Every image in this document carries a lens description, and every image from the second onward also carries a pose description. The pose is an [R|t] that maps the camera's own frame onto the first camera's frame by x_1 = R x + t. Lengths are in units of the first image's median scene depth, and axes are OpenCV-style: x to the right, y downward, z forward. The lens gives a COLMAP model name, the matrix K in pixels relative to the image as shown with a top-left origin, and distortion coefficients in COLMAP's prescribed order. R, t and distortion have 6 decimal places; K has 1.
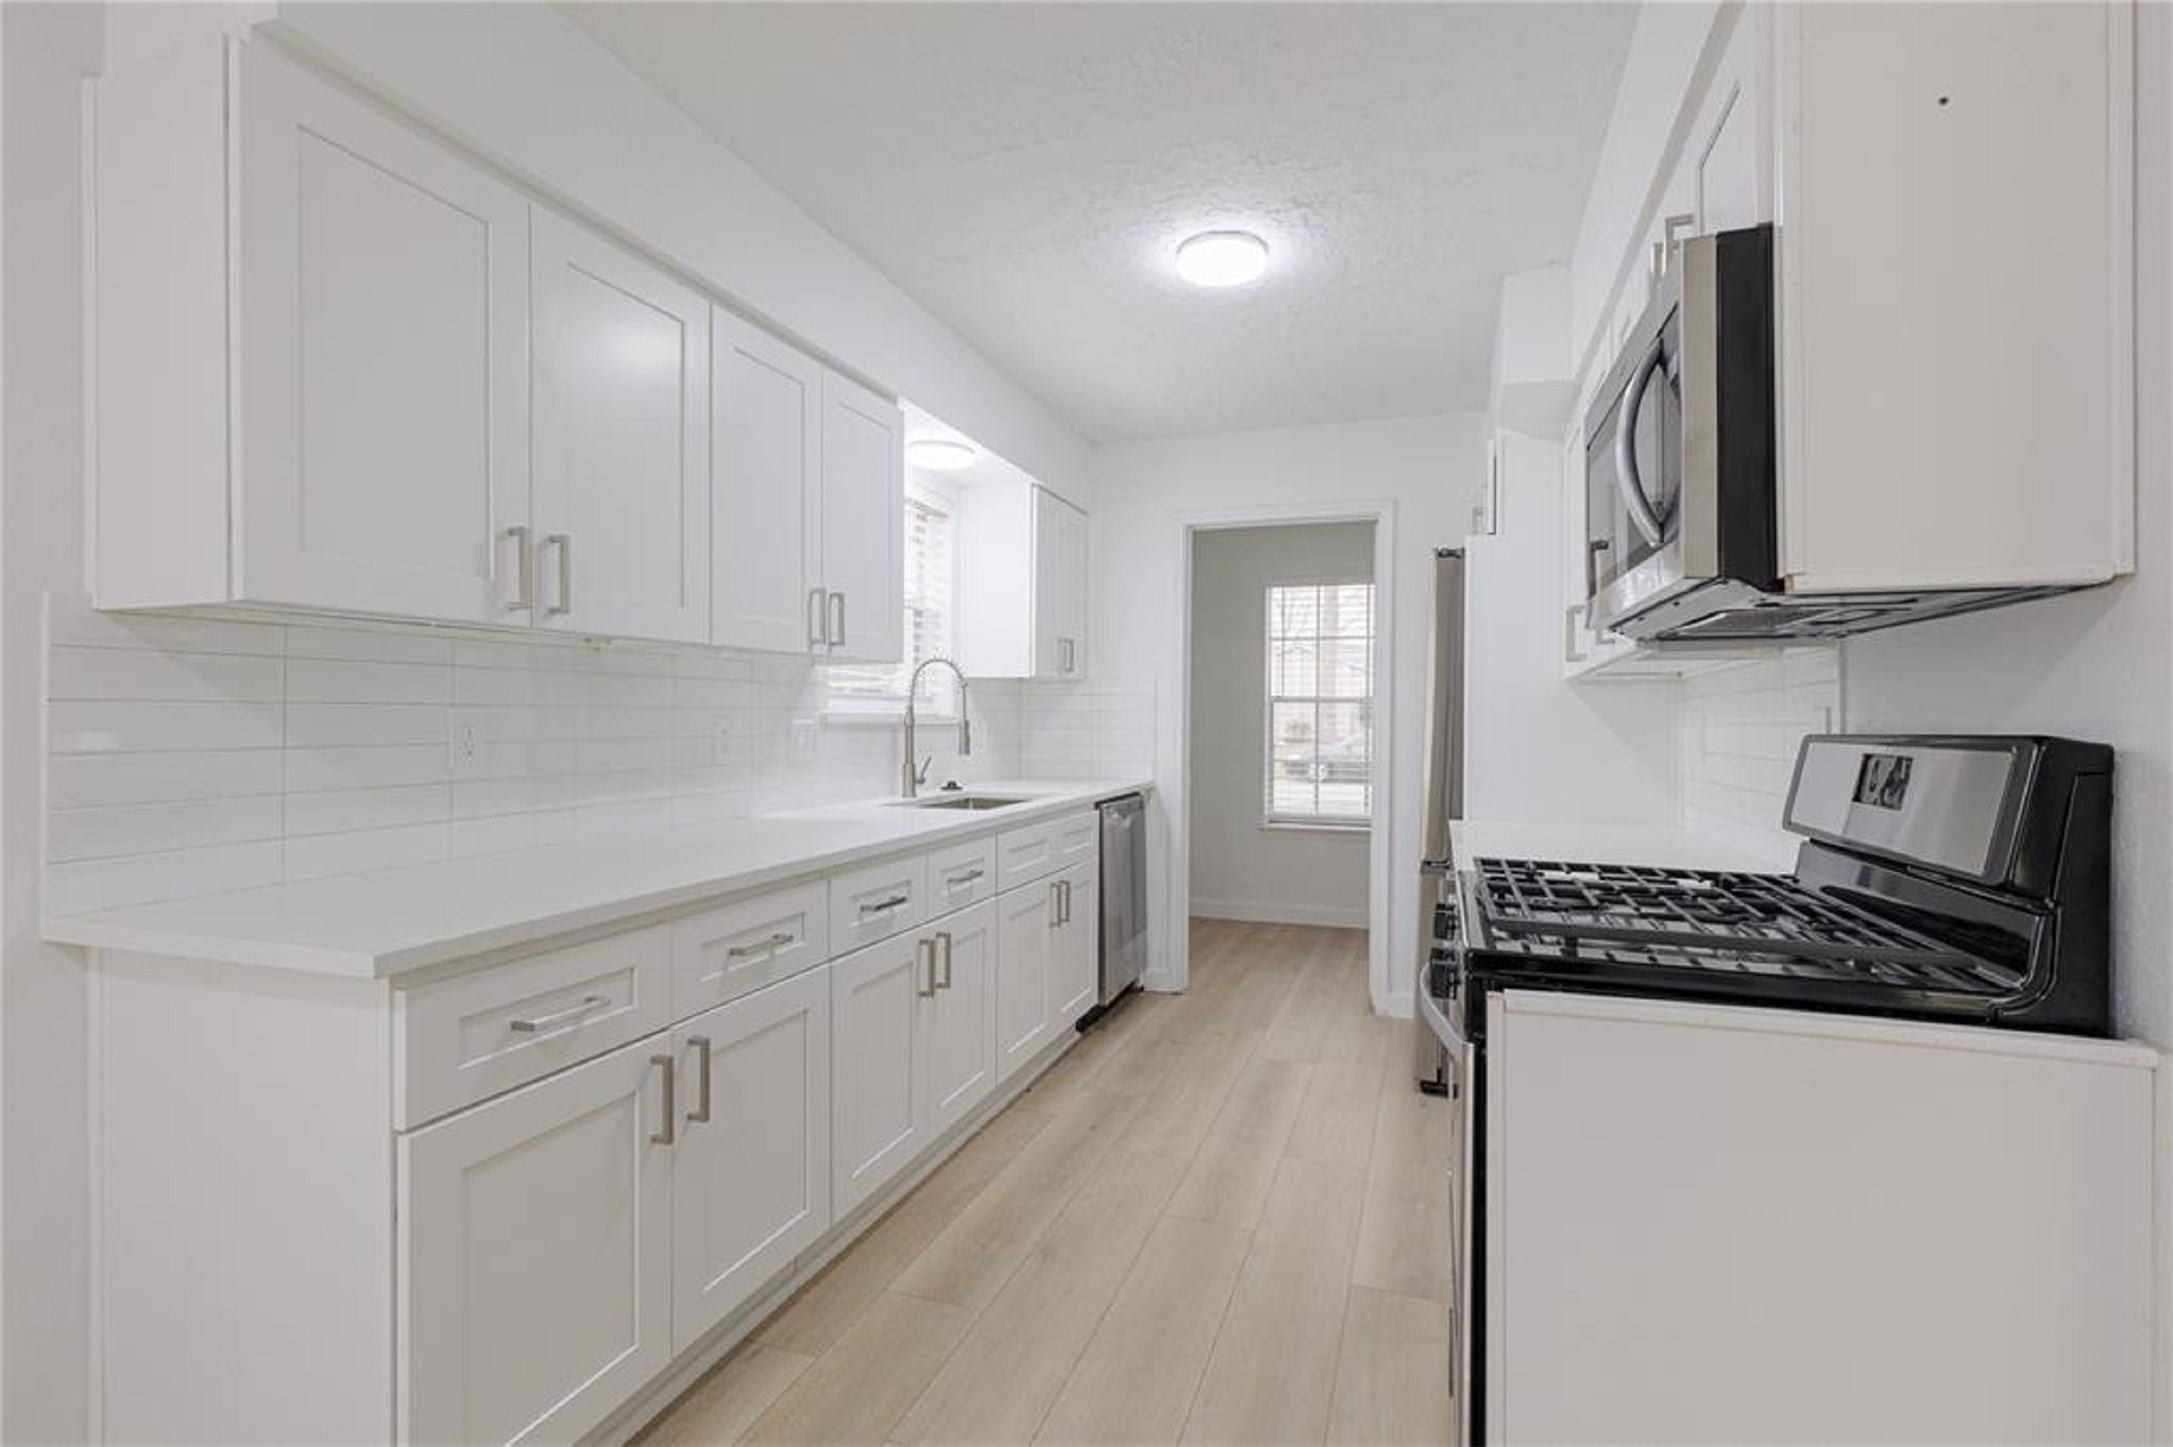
lens RADIAL K [[983.3, 0, 1086.5], [0, 983.3, 723.5], [0, 0, 1]] dist [0.001891, -0.000424]
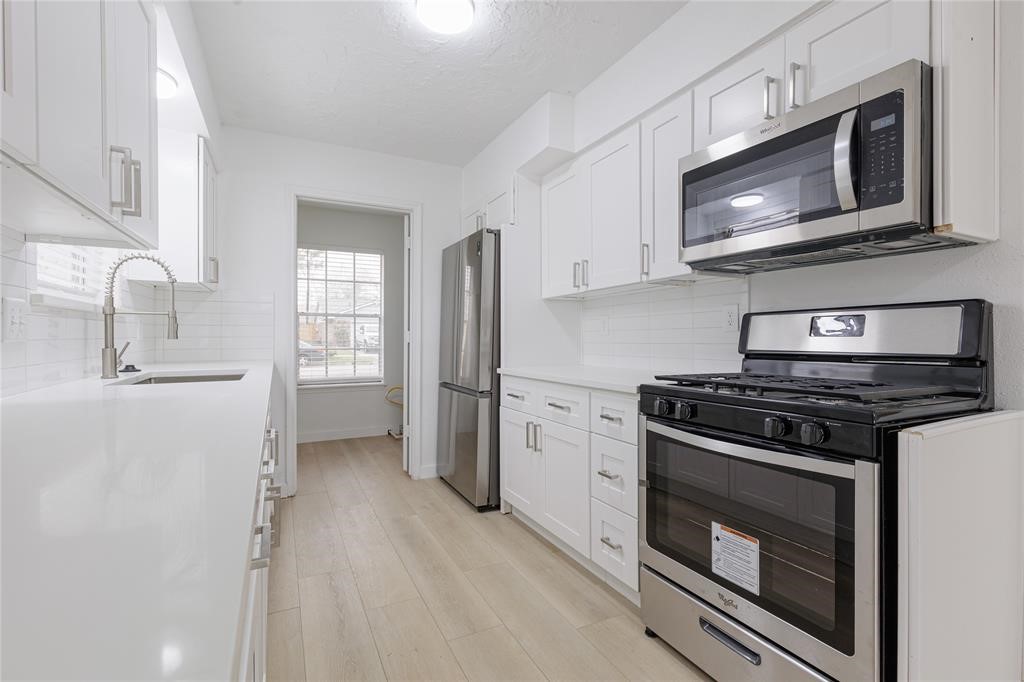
lens RADIAL K [[463.4, 0, 512.0], [0, 463.4, 341.0], [0, 0, 1]] dist [0.001891, -0.000424]
pose [[0.700506, -0.013589, 0.713517, -0.444354], [0.008034, 0.999905, 0.011156, 0.057723], [-0.713602, -0.002082, 0.700549, 0.574835]]
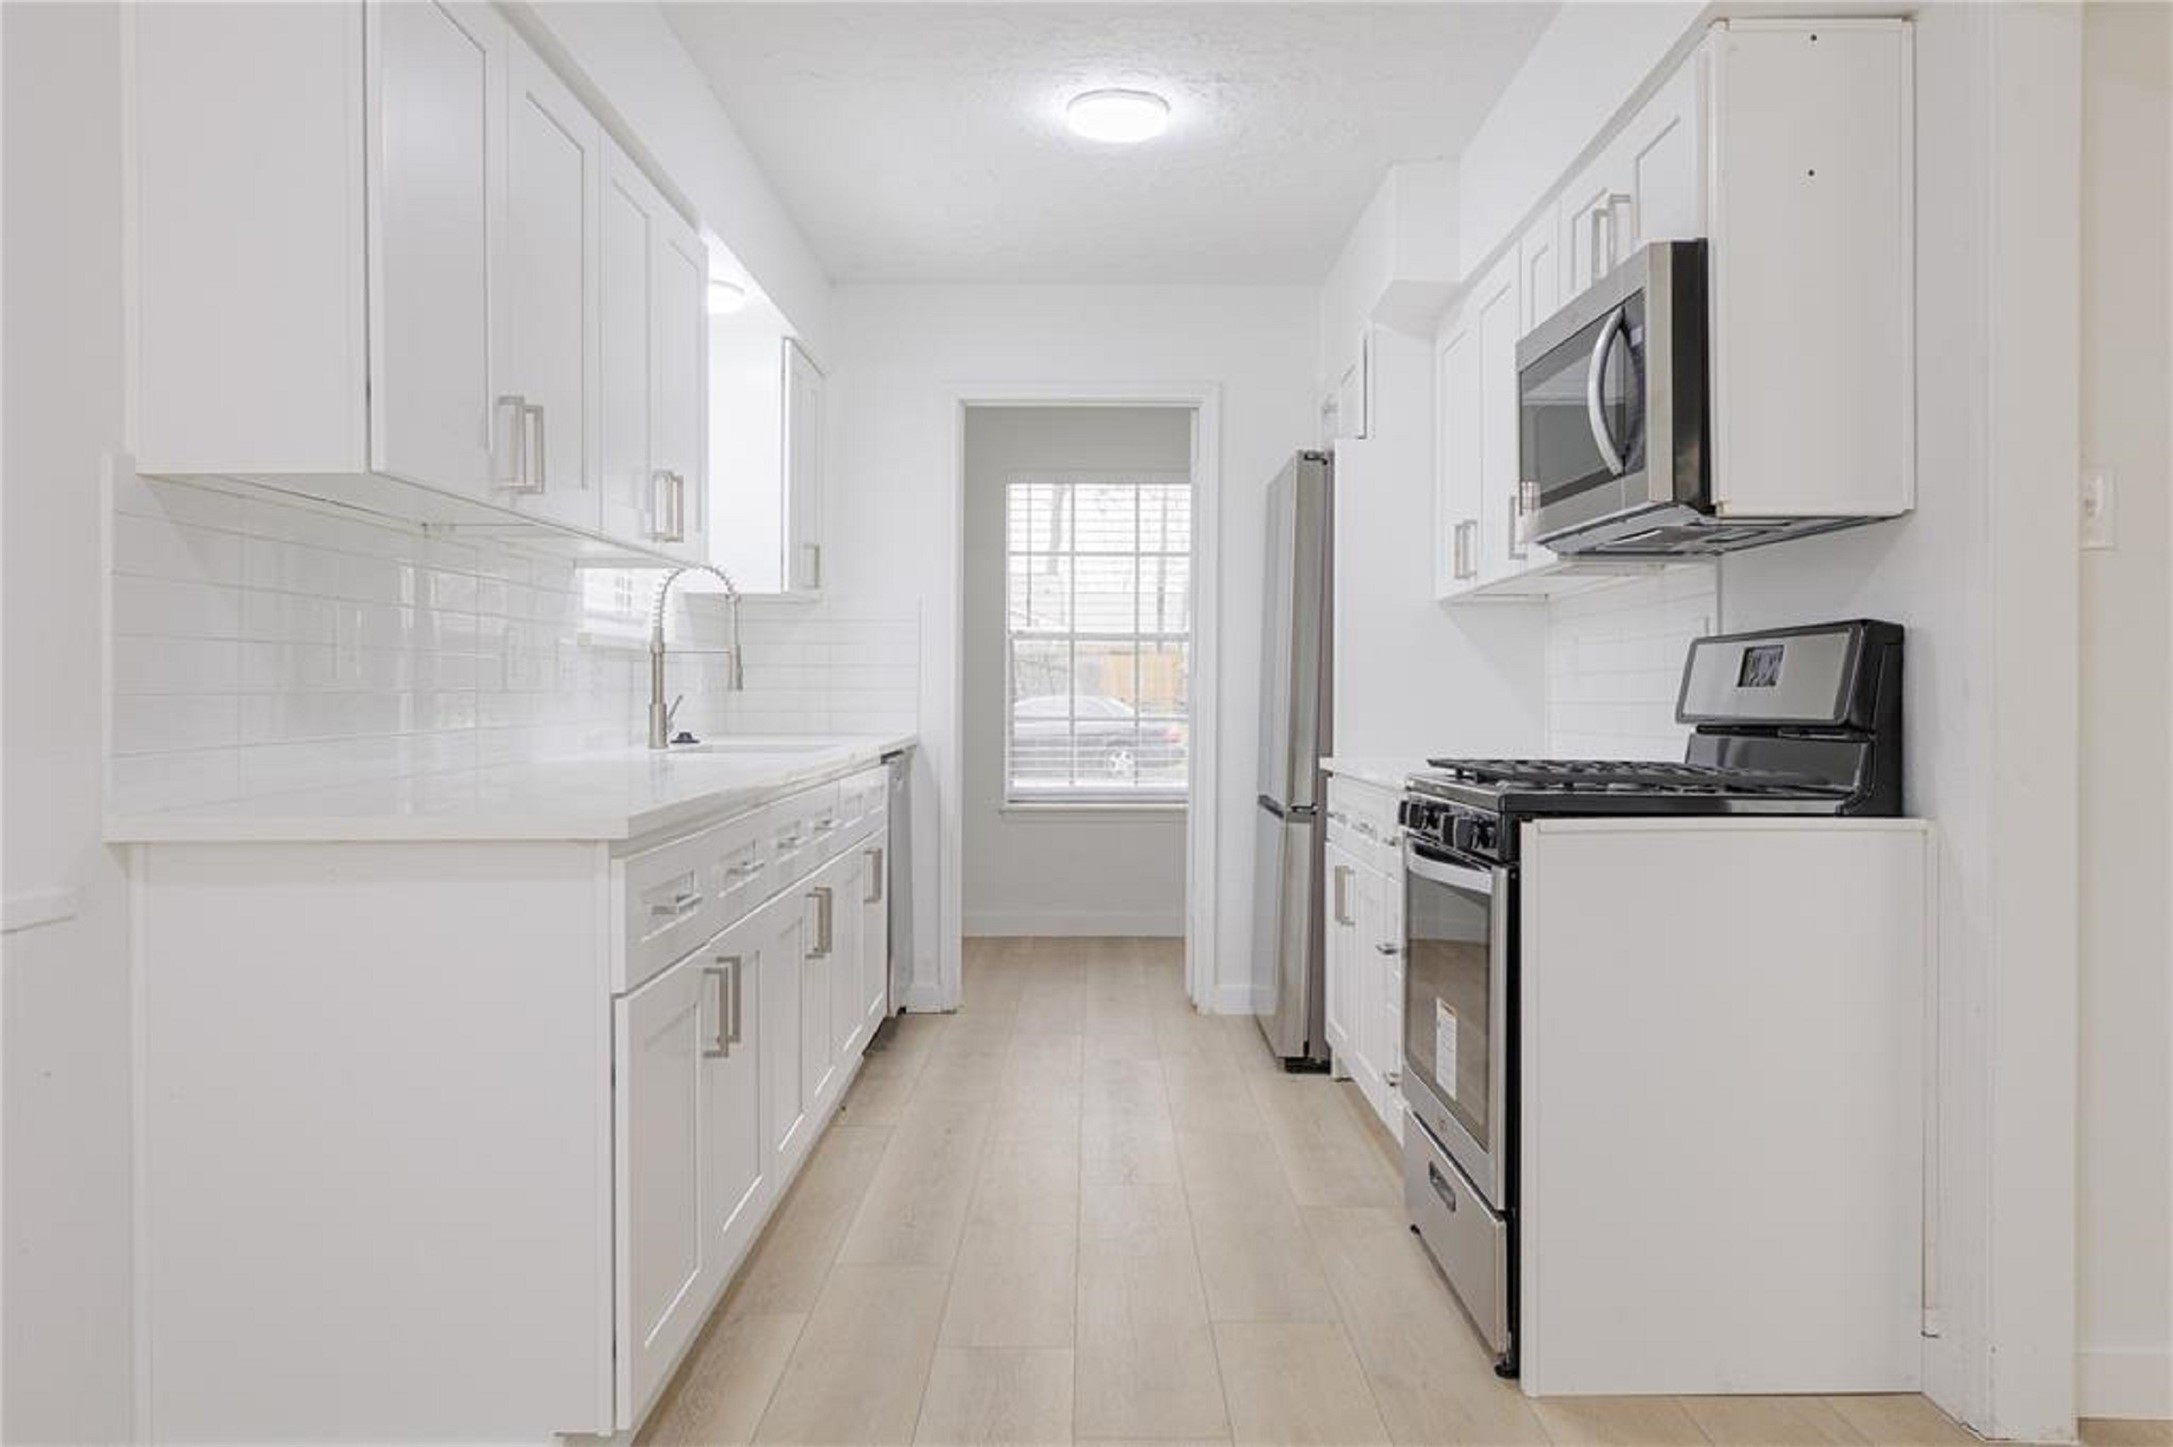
lens RADIAL K [[1579.3, 0, 1093.7], [0, 1579.3, 708.2], [0, 0, 1]] dist [0.003167, 0.004967]
pose [[0.943770, -0.008417, 0.330495, -0.499460], [0.005568, 0.999939, 0.009567, 0.065244], [-0.330555, -0.007189, 0.943759, -0.470522]]
